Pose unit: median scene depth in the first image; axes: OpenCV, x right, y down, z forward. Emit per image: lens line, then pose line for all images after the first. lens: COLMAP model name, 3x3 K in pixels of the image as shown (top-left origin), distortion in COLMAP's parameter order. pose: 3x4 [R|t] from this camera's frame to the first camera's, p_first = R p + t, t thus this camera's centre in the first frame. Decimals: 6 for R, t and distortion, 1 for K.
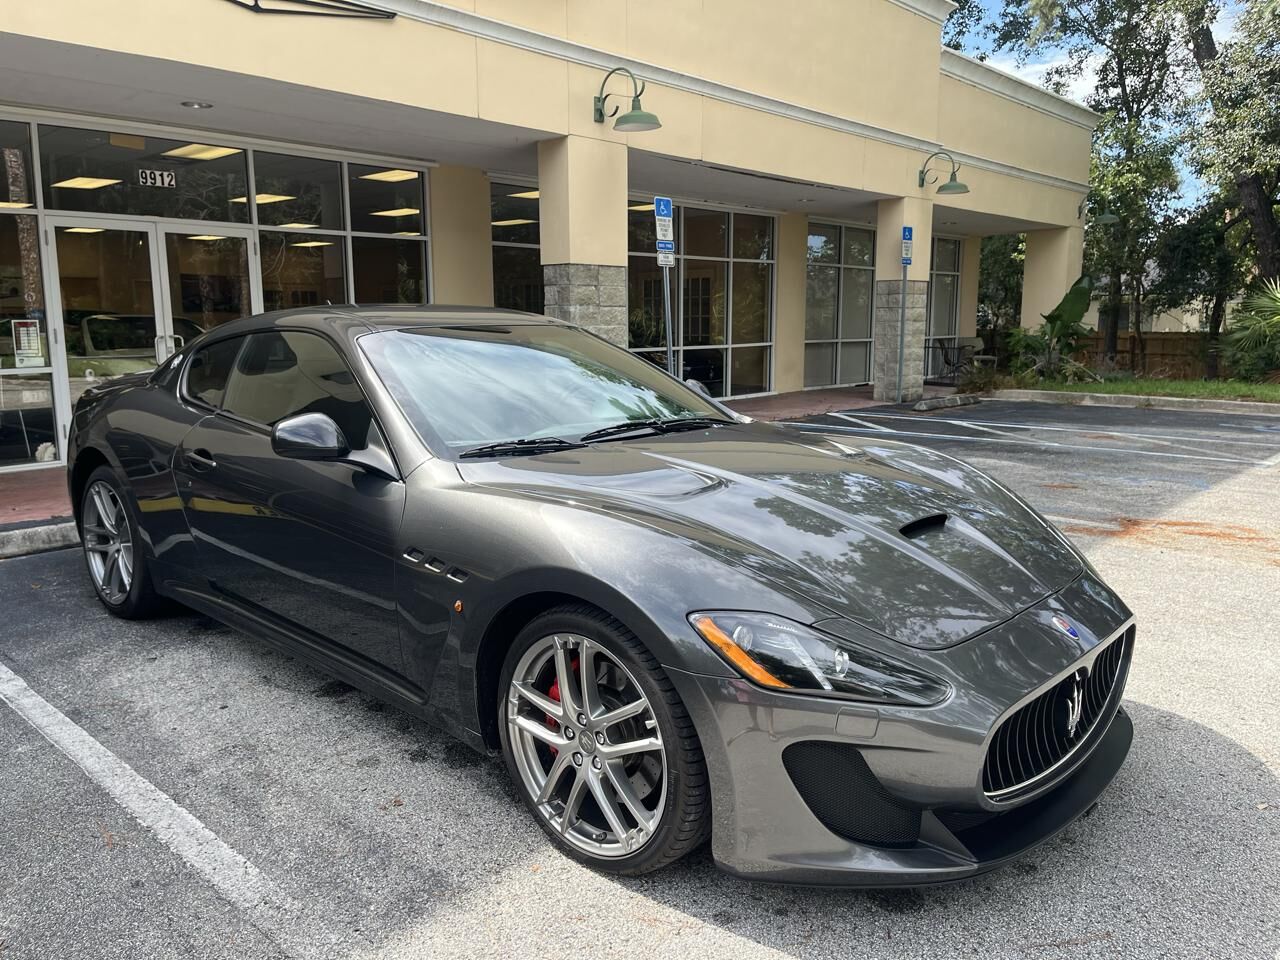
lens RADIAL K [[966.5, 0, 639.2], [0, 966.5, 479.7], [0, 0, 1]] dist [0.089282, -0.135031]
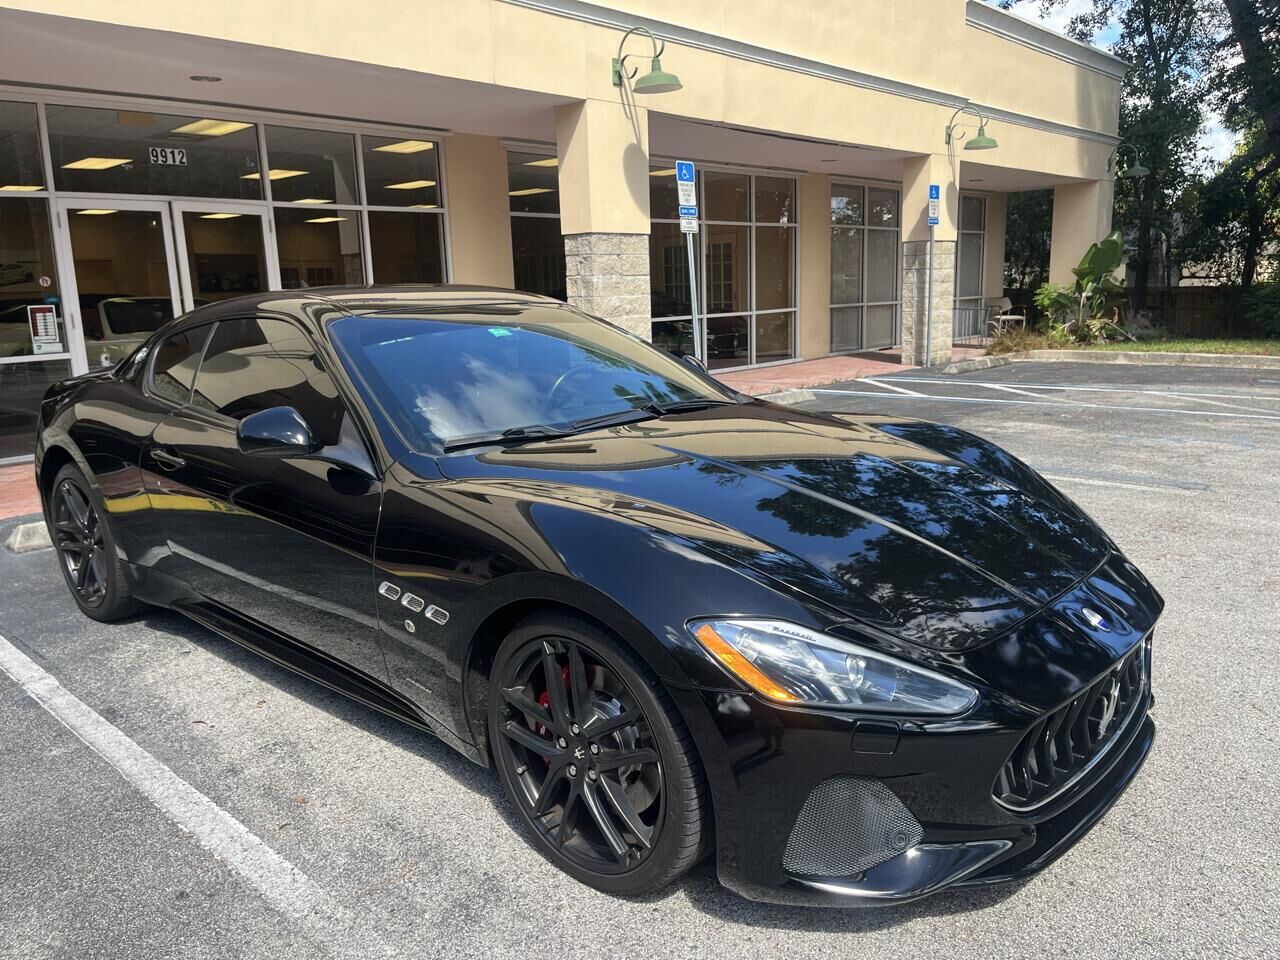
lens RADIAL K [[968.6, 0, 648.4], [0, 968.6, 484.2], [0, 0, 1]] dist [0.089401, -0.135287]
pose [[0.999632, -0.024042, -0.012541, -0.007218], [0.024473, 0.999075, 0.035370, -0.002962], [0.011679, -0.035664, 0.999296, 0.012333]]
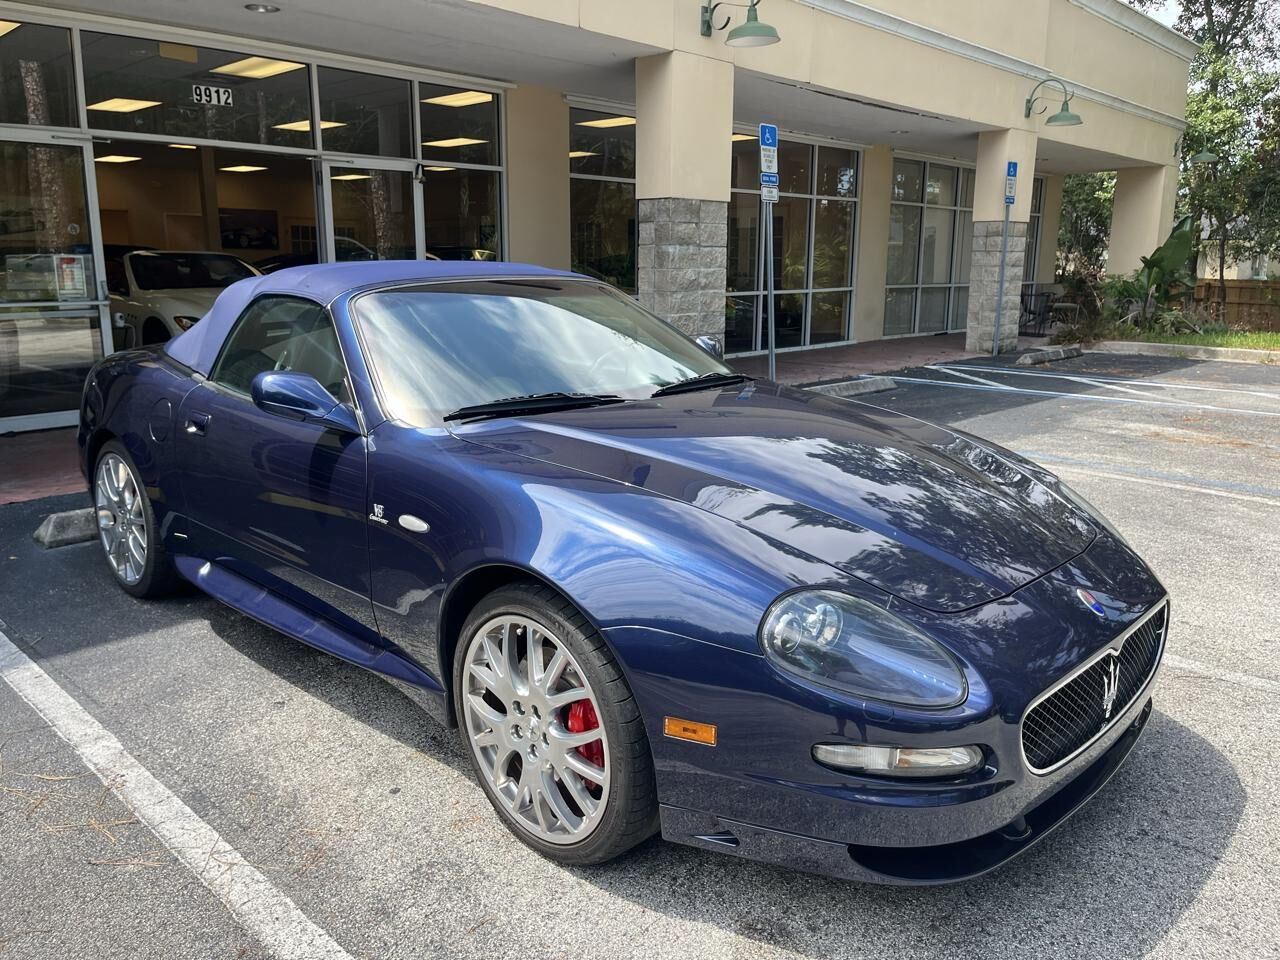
lens RADIAL K [[970.7, 0, 648.2], [0, 970.7, 468.5], [0, 0, 1]] dist [0.091390, -0.135023]
pose [[0.999864, 0.012567, -0.010686, -0.072360], [-0.012056, 0.998842, 0.046573, -0.015147], [0.011259, -0.046438, 0.998858, 0.086203]]
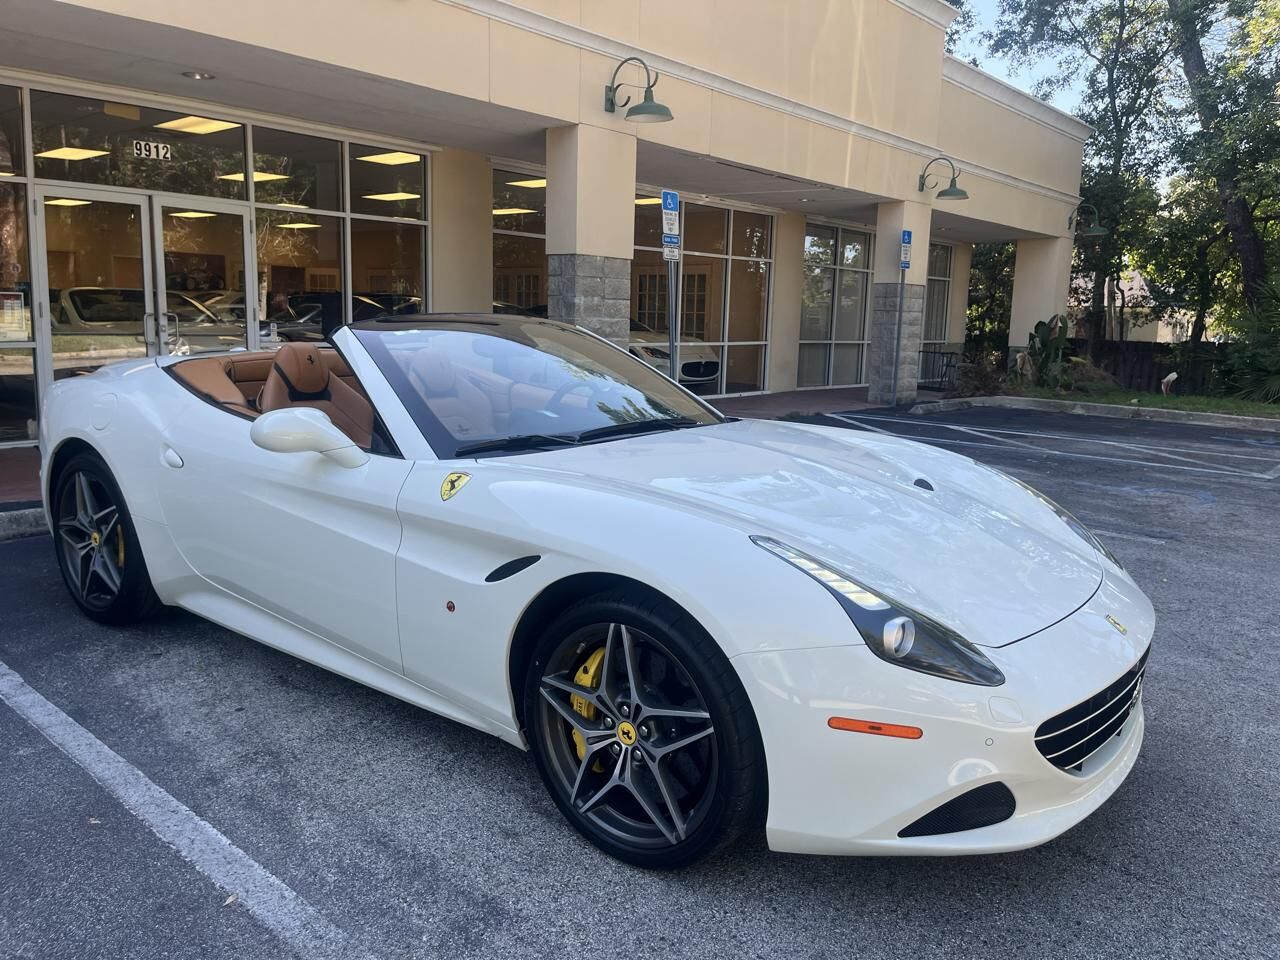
lens RADIAL K [[966.6, 0, 653.2], [0, 966.6, 469.9], [0, 0, 1]] dist [0.090303, -0.134615]
pose [[0.998879, 0.028022, 0.038155, -0.022577], [-0.027820, 0.999596, -0.005827, -0.000768], [-0.038302, 0.004759, 0.999255, 0.014787]]
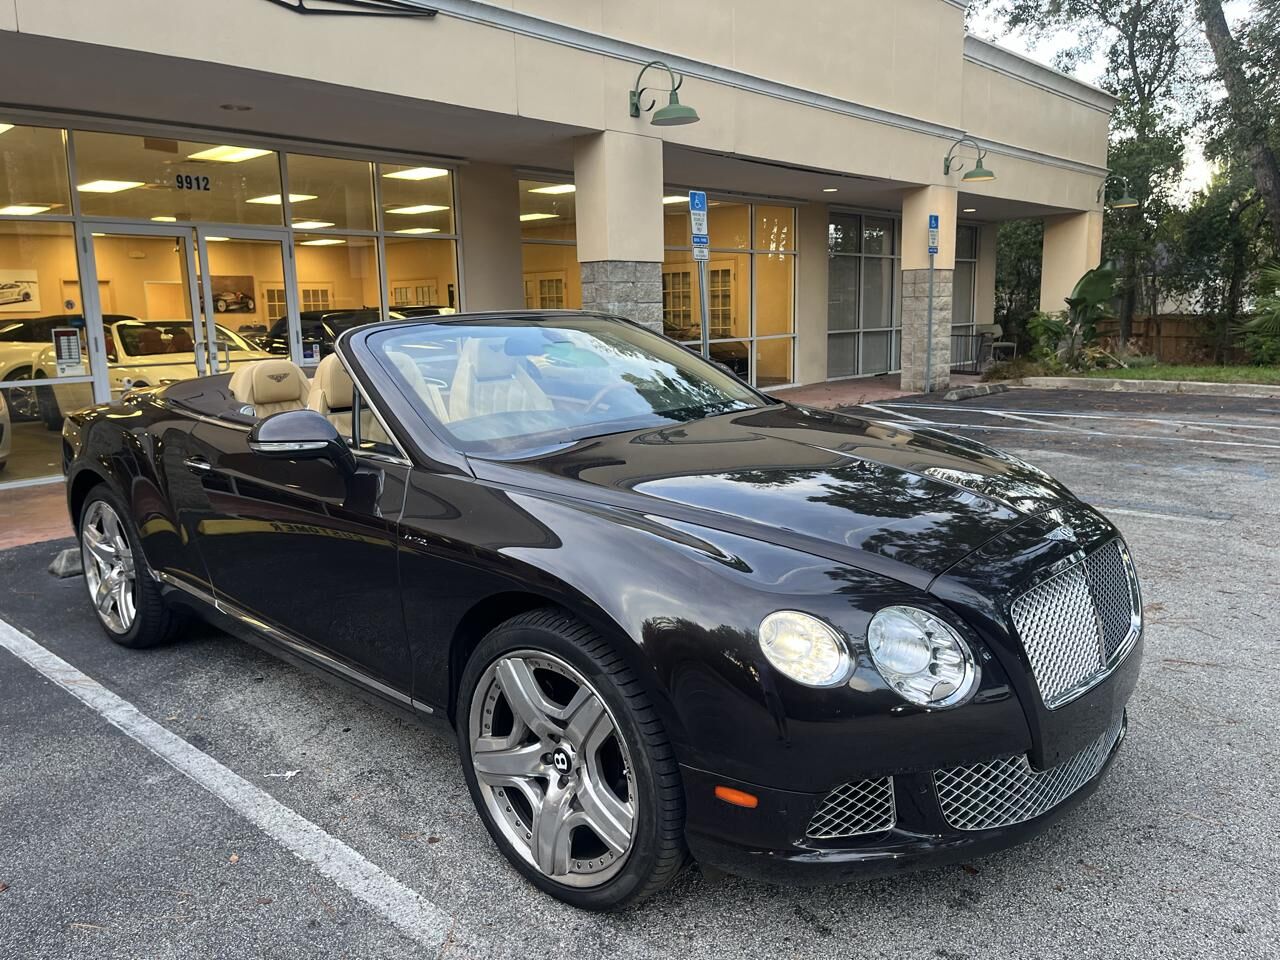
lens RADIAL K [[968.8, 0, 640.0], [0, 968.8, 480.0], [0, 0, 1]] dist [0.083777, -0.126294]
pose [[0.999823, -0.018813, 0.000682, -0.039961], [0.018805, 0.999777, 0.009624, -0.007168], [-0.000863, -0.009610, 0.999953, 0.005867]]
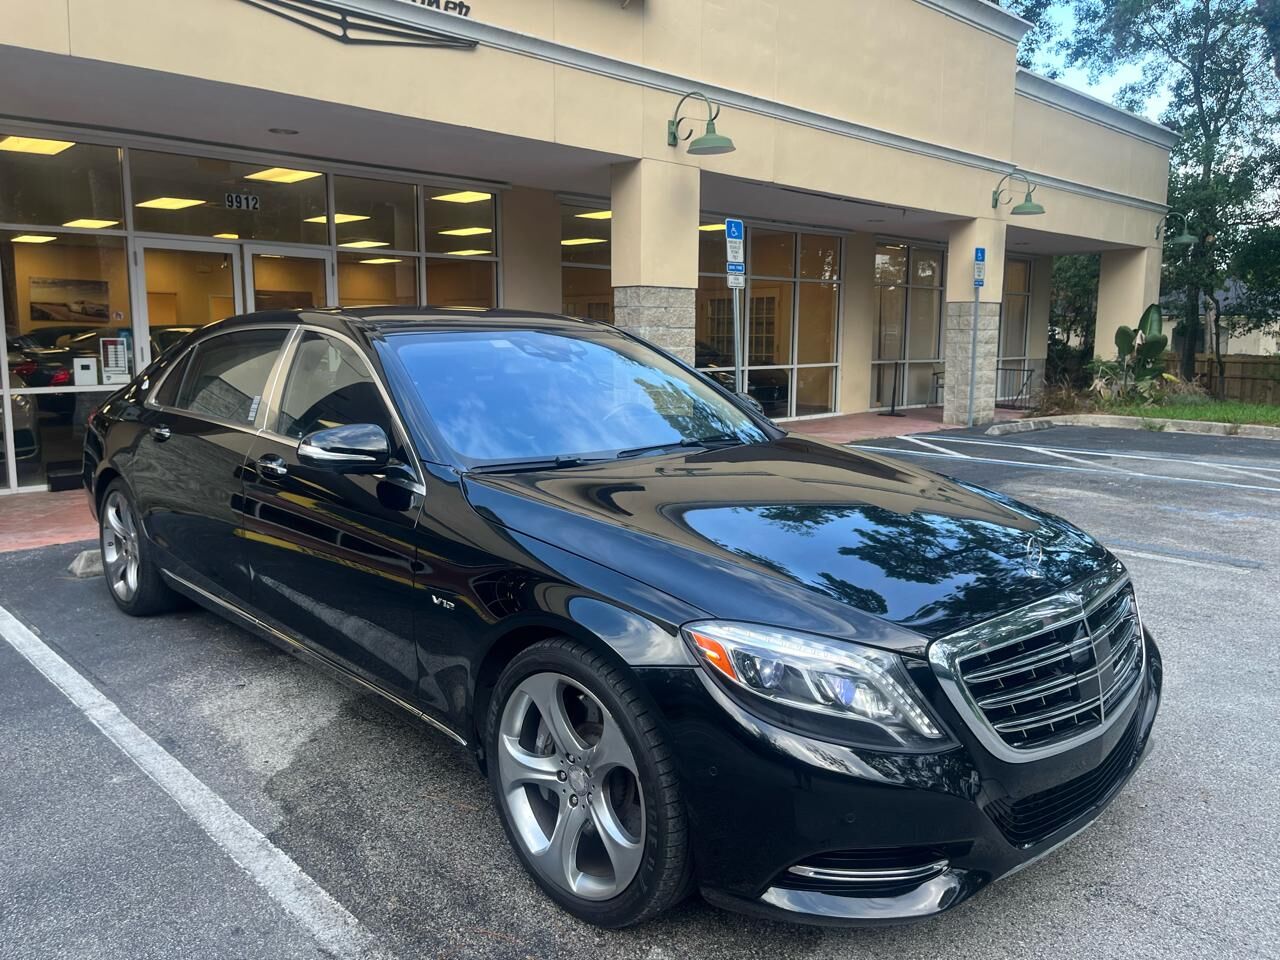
lens RADIAL K [[969.1, 0, 636.8], [0, 969.1, 466.0], [0, 0, 1]] dist [0.087153, -0.128324]
pose [[0.998233, 0.016376, -0.057121, -0.013849], [-0.018024, 0.999433, -0.028456, -0.007556], [0.056622, 0.029435, 0.997962, 0.004856]]
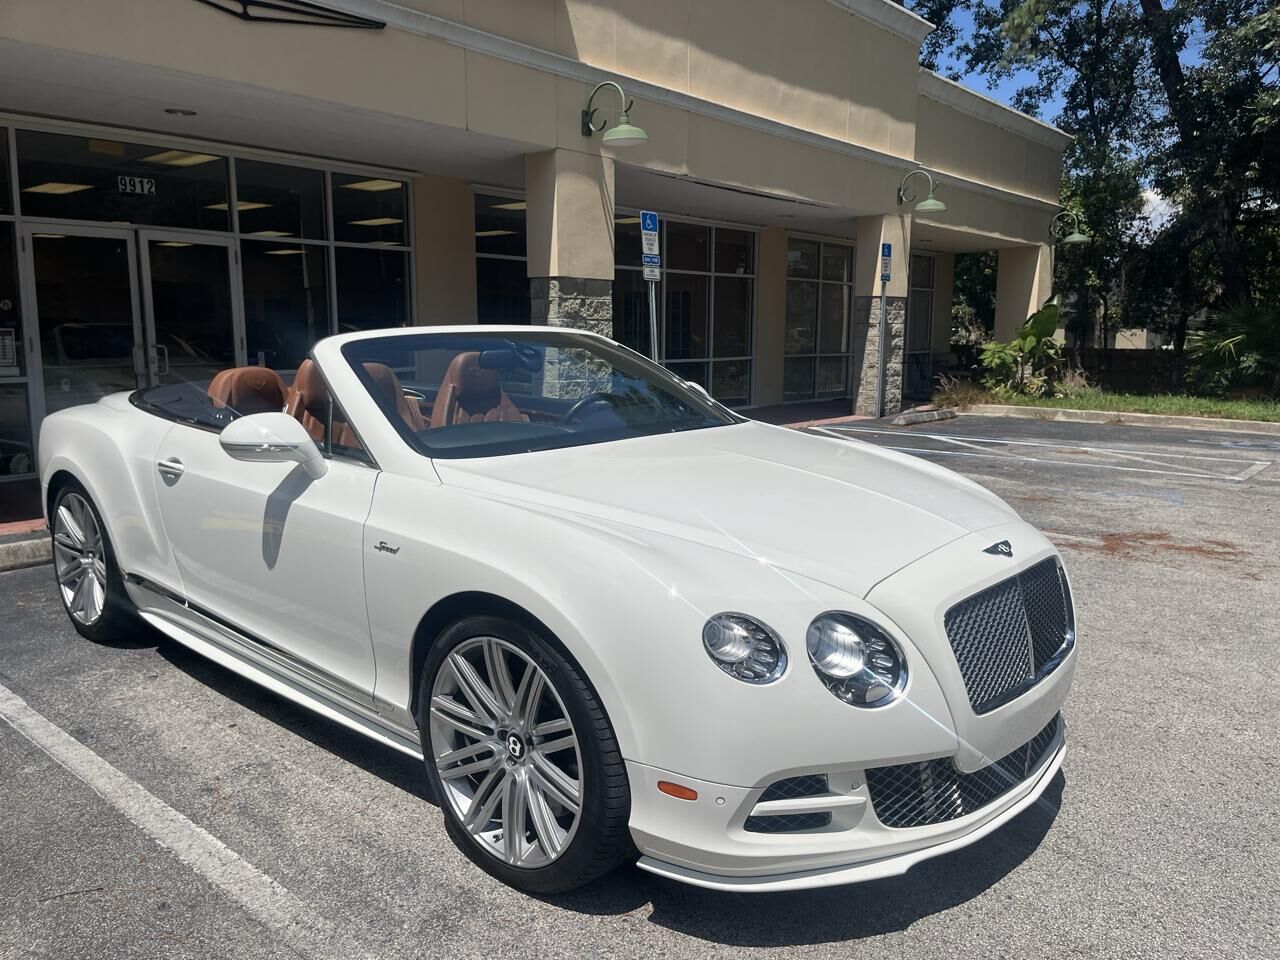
lens RADIAL K [[969.0, 0, 654.5], [0, 969.0, 483.9], [0, 0, 1]] dist [0.089041, -0.134014]
pose [[0.999018, 0.002920, 0.044214, -0.013735], [-0.002586, 0.999968, -0.007604, -0.001701], [-0.044235, 0.007482, 0.998993, -0.003737]]
